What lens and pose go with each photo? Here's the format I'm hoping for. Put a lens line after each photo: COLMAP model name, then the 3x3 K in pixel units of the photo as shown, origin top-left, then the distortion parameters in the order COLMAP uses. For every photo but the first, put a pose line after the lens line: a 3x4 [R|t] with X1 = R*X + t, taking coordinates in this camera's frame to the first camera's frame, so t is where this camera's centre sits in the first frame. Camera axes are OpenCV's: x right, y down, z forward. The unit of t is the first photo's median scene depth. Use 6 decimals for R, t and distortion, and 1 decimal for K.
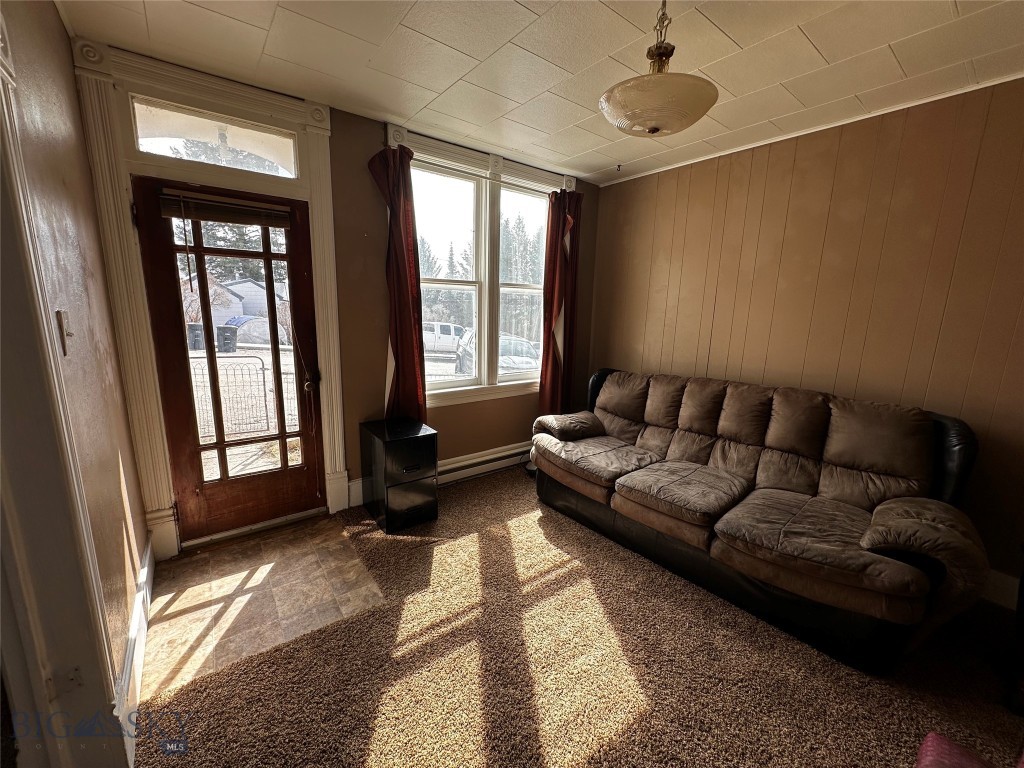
lens RADIAL K [[408.2, 0, 512.0], [0, 408.2, 384.0], [0, 0, 1]] dist [0.000963, 0.000160]
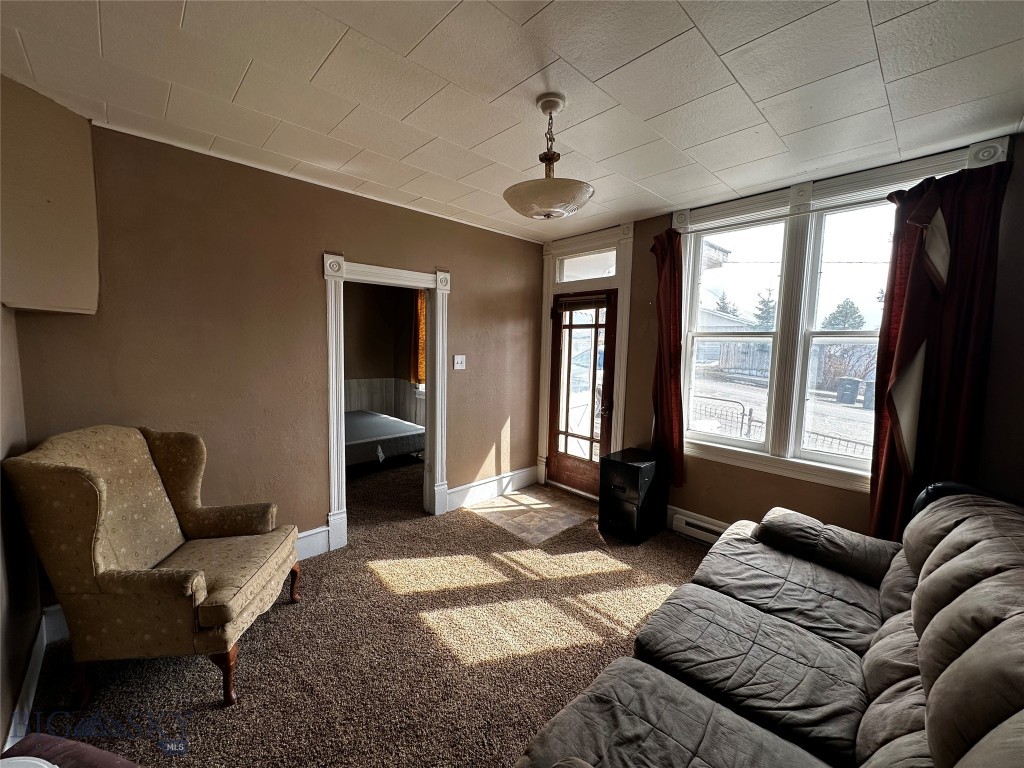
lens RADIAL K [[408.2, 0, 512.0], [0, 408.2, 384.0], [0, 0, 1]] dist [0.000963, 0.000160]
pose [[0.100963, 0.075800, -0.991998, 1.007320], [-0.205240, 0.977233, 0.053782, -0.107575], [0.973490, 0.198168, 0.114221, 0.537909]]
